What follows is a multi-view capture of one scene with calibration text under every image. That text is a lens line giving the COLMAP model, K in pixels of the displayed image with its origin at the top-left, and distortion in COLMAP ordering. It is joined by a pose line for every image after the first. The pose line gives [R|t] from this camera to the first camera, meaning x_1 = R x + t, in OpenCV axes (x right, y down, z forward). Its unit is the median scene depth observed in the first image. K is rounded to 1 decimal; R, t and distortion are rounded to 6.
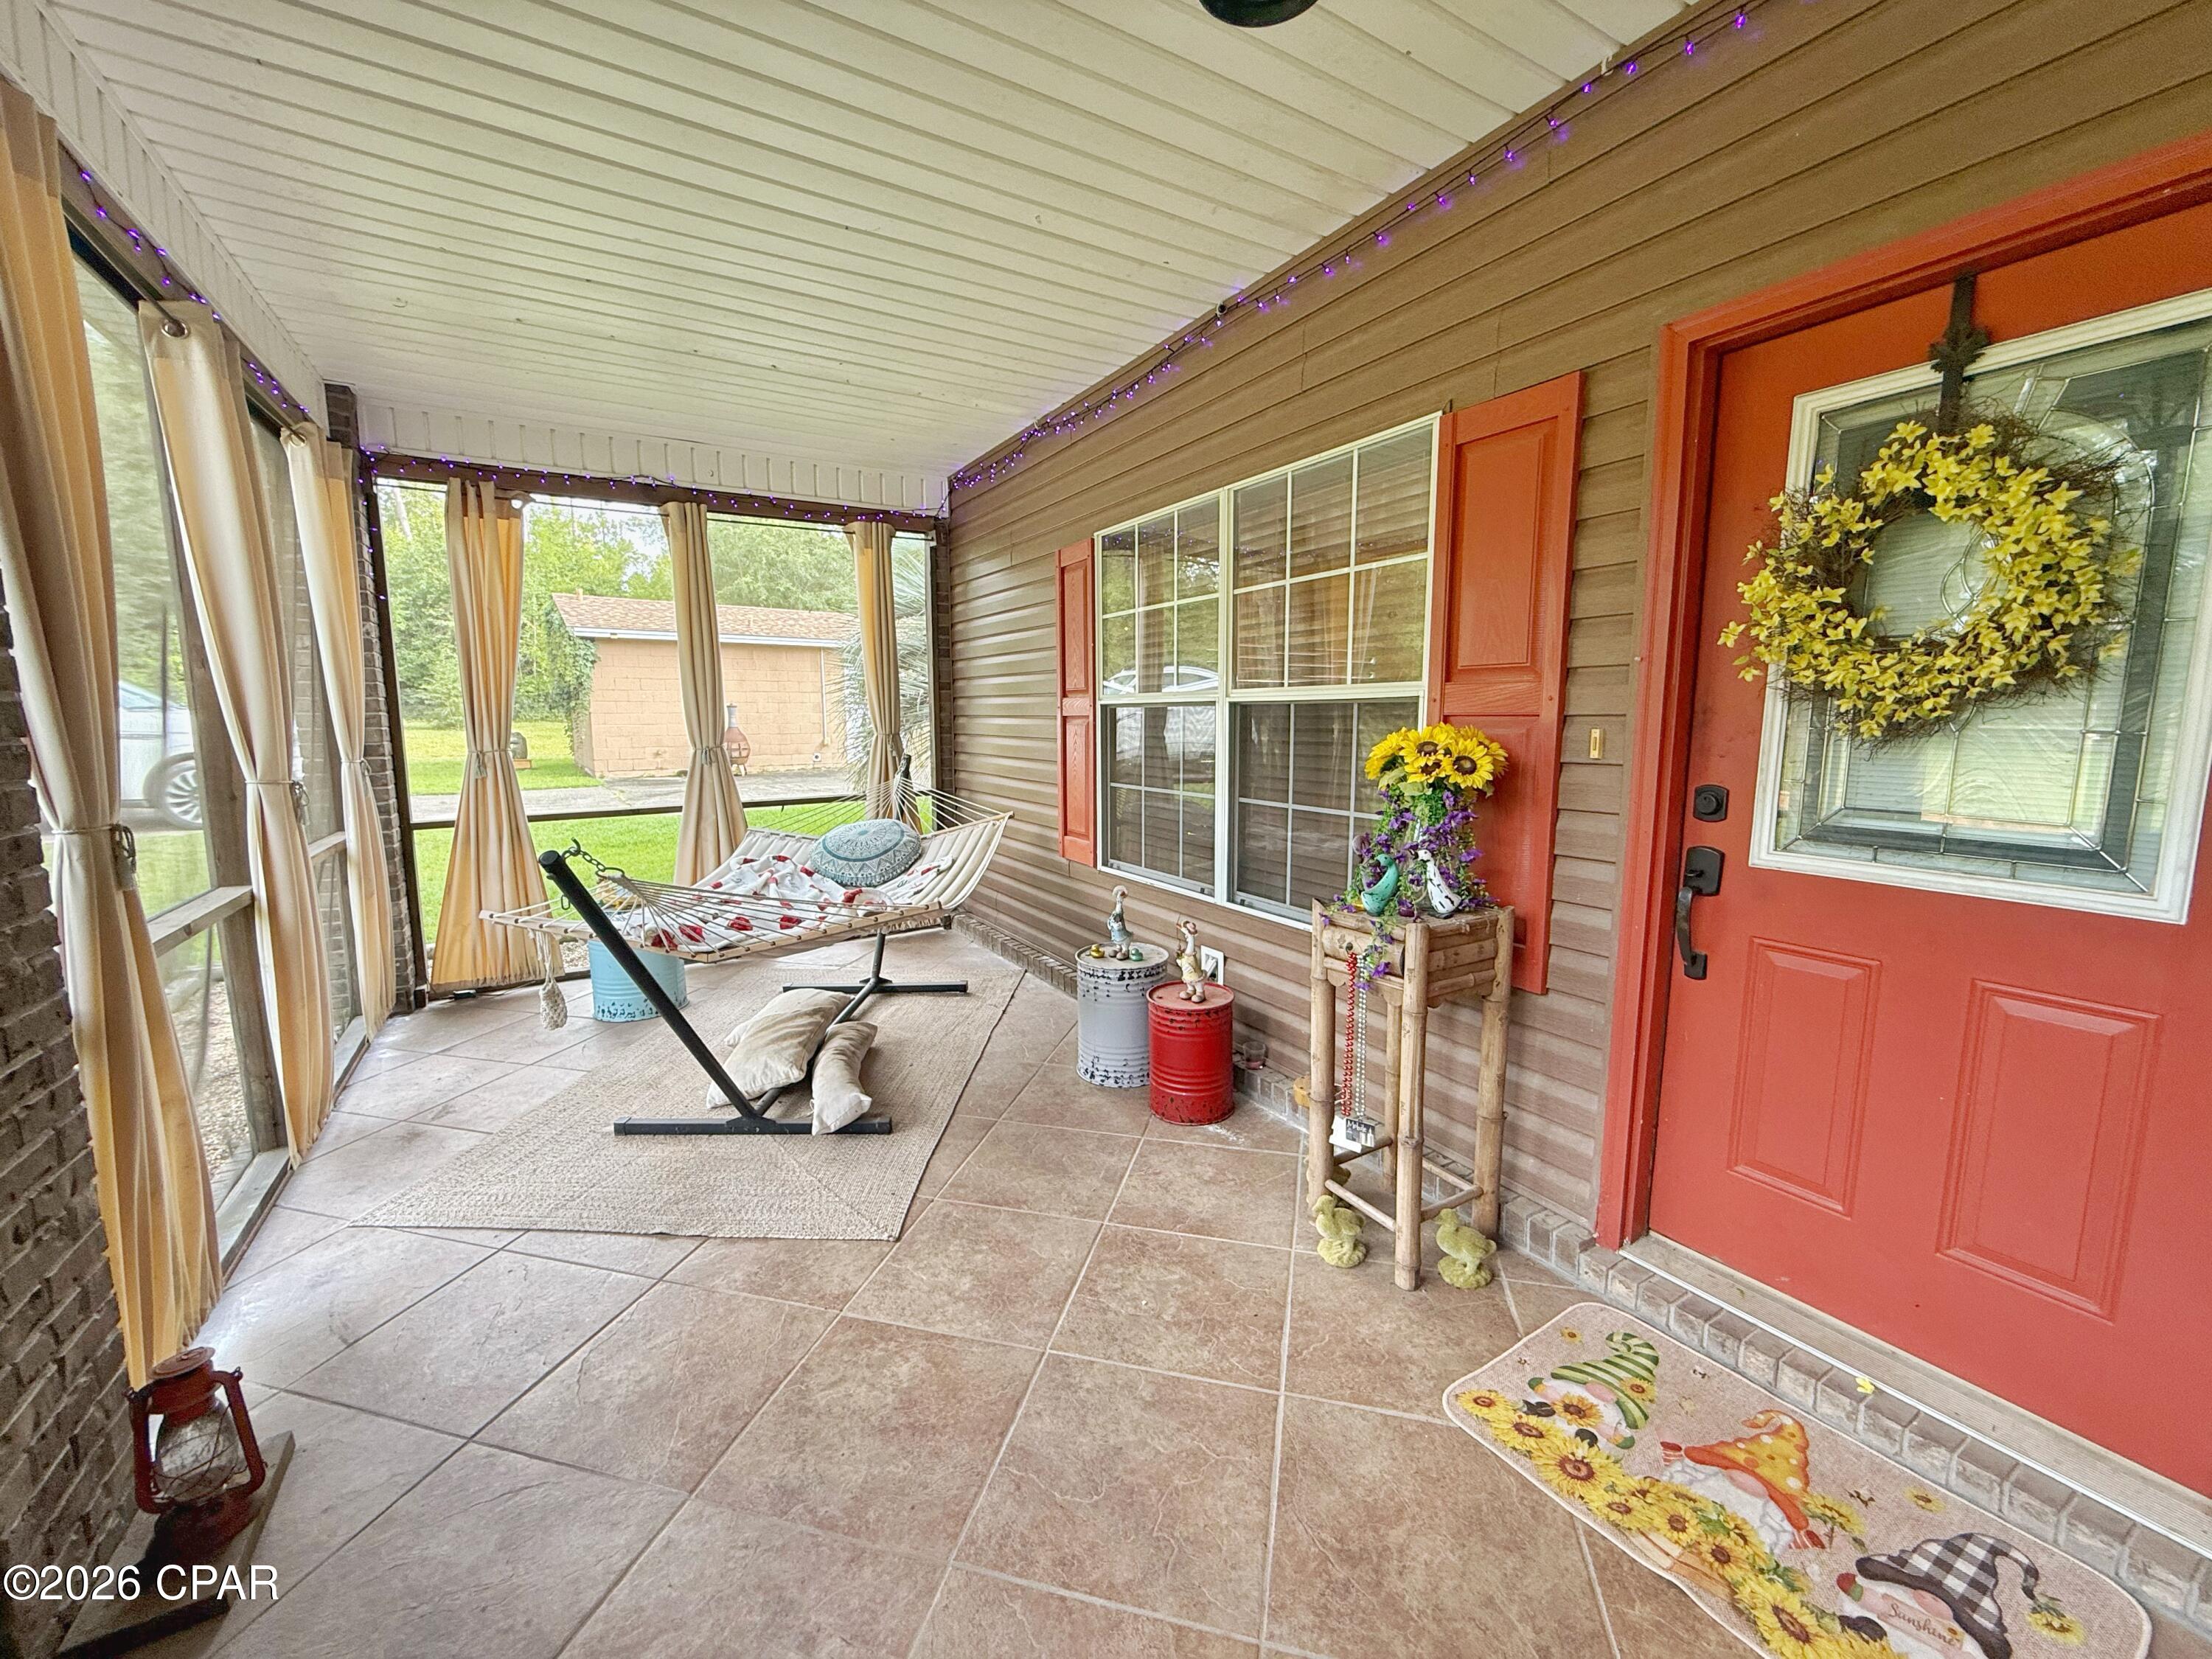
lens RADIAL K [[882.8, 0, 1105.0], [0, 882.8, 827.6], [0, 0, 1]] dist [0.001099, 0.000132]
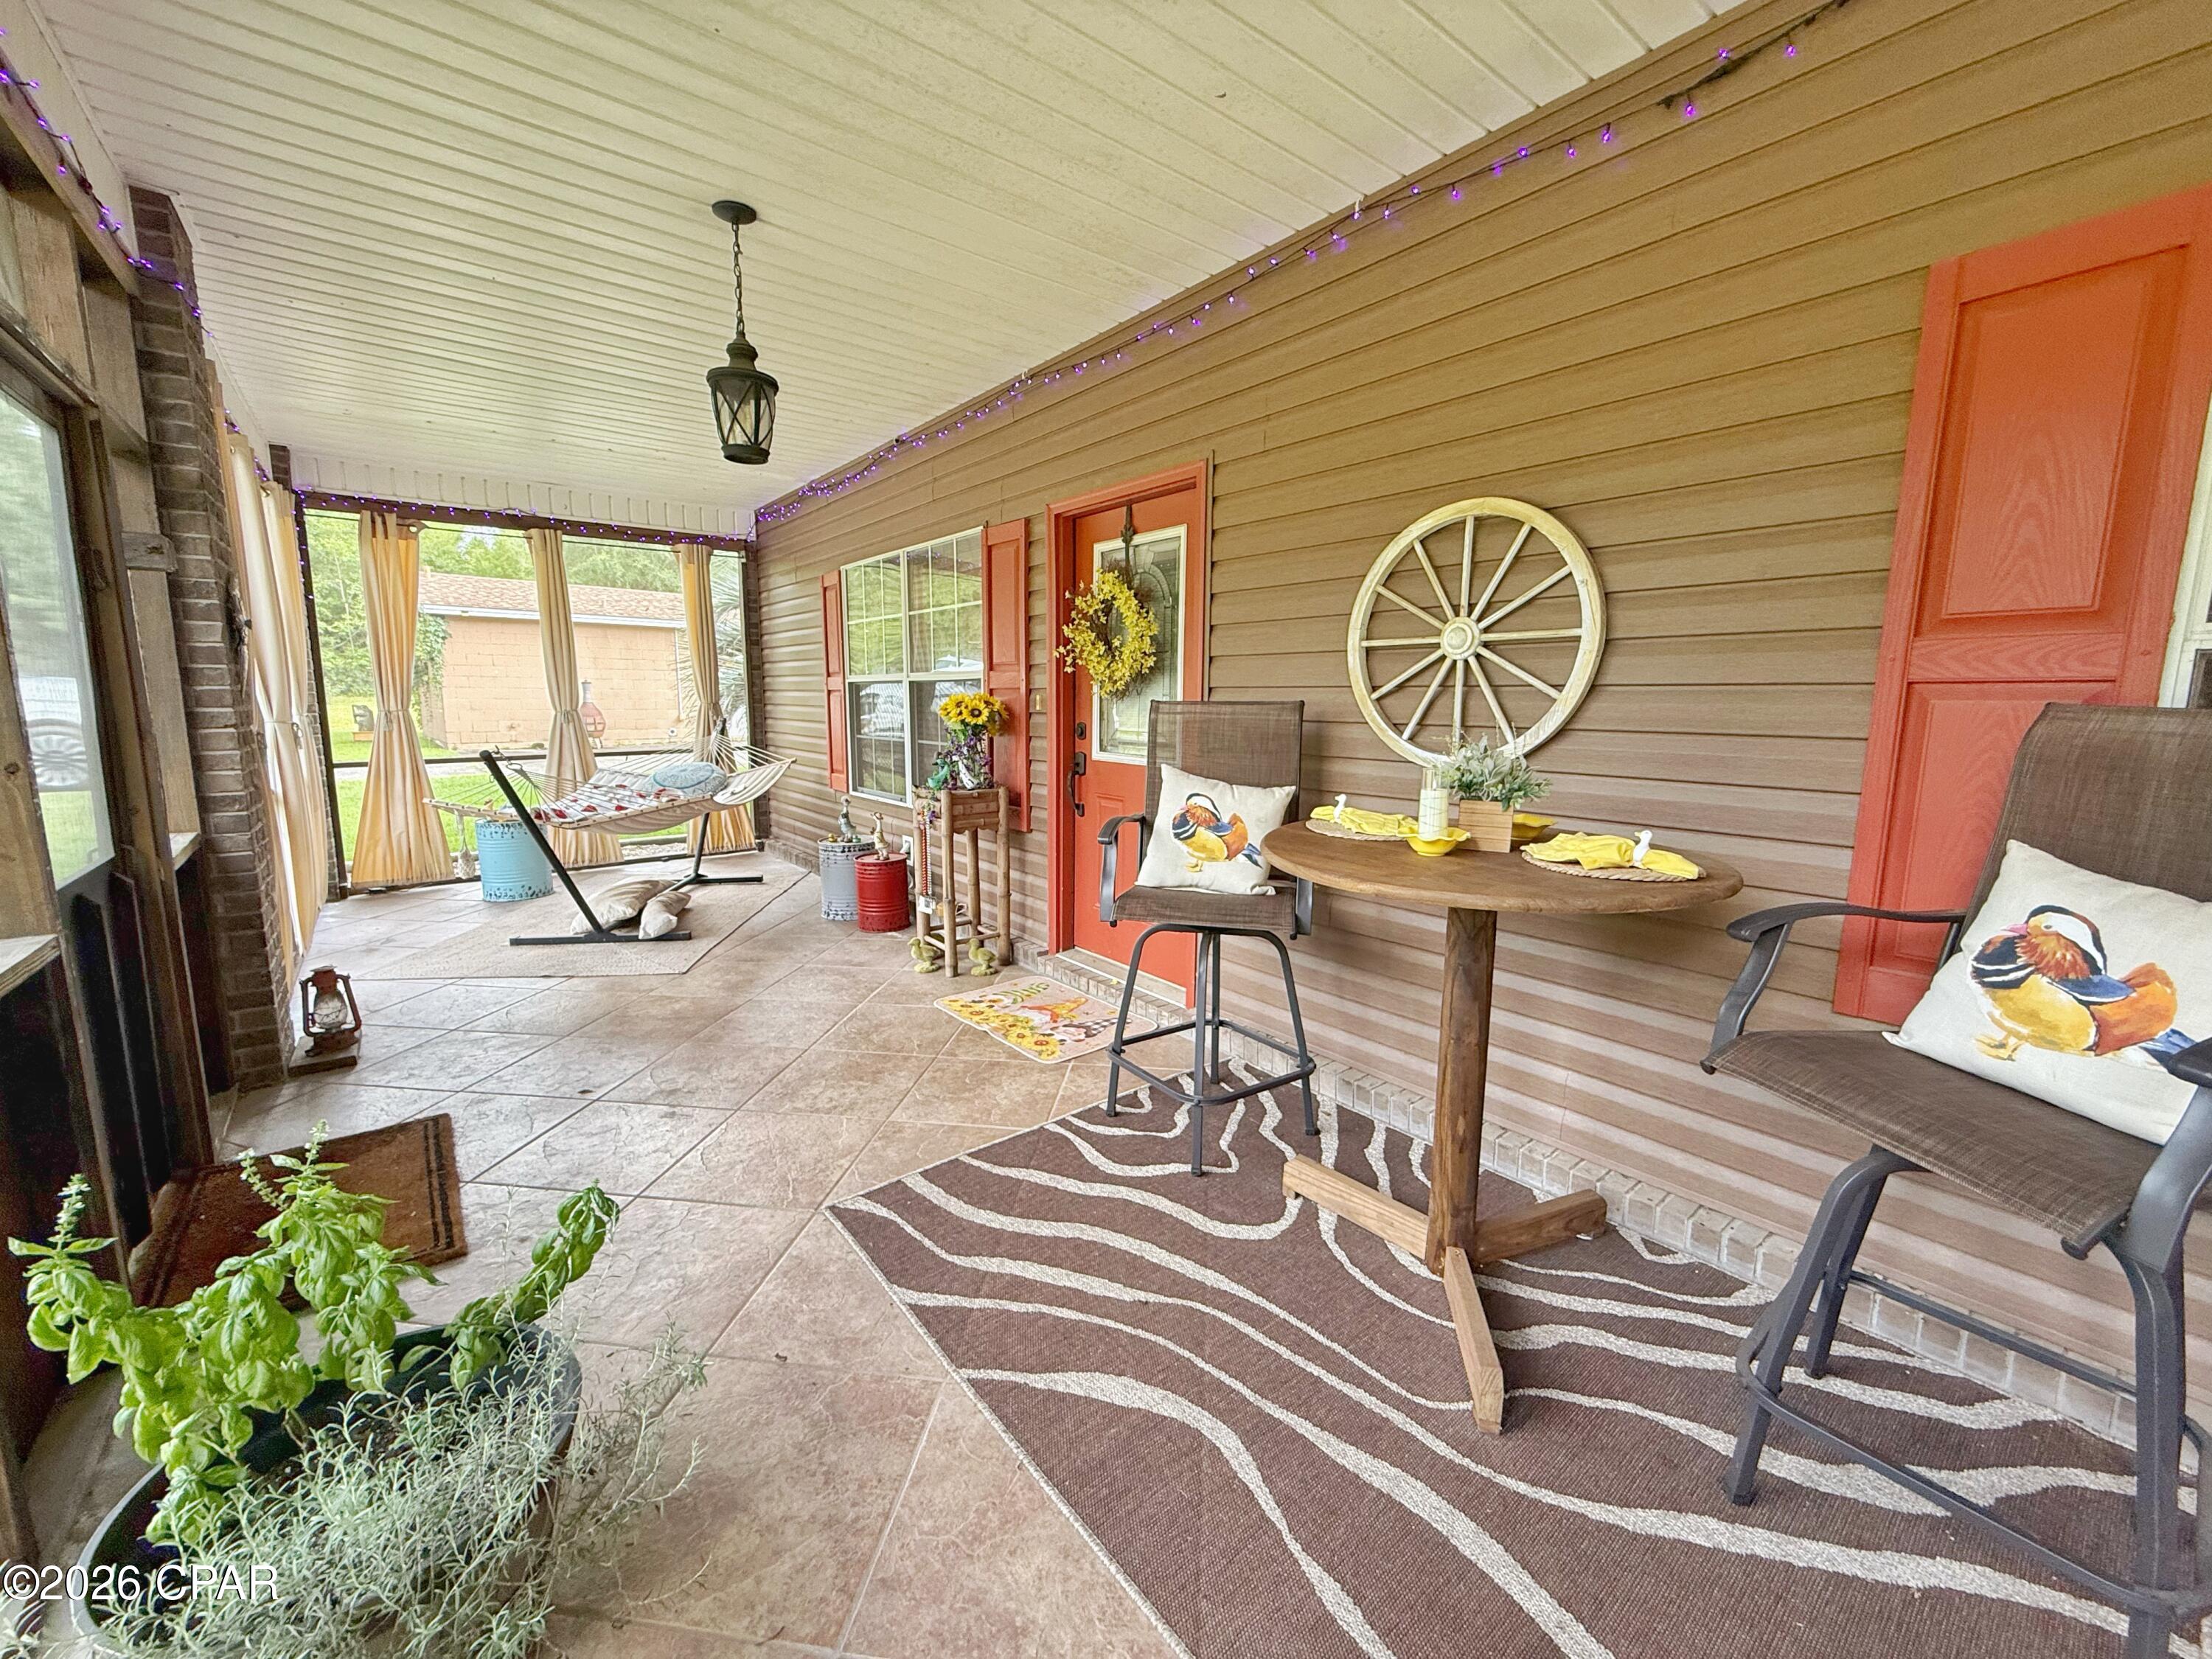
lens RADIAL K [[882.8, 0, 1103.7], [0, 882.8, 829.7], [0, 0, 1]] dist [0.001099, 0.000132]
pose [[0.991895, -0.007117, 0.126859, 0.273361], [0.004553, 0.999780, 0.020490, 0.095153], [-0.126977, -0.019746, 0.991709, -0.631972]]
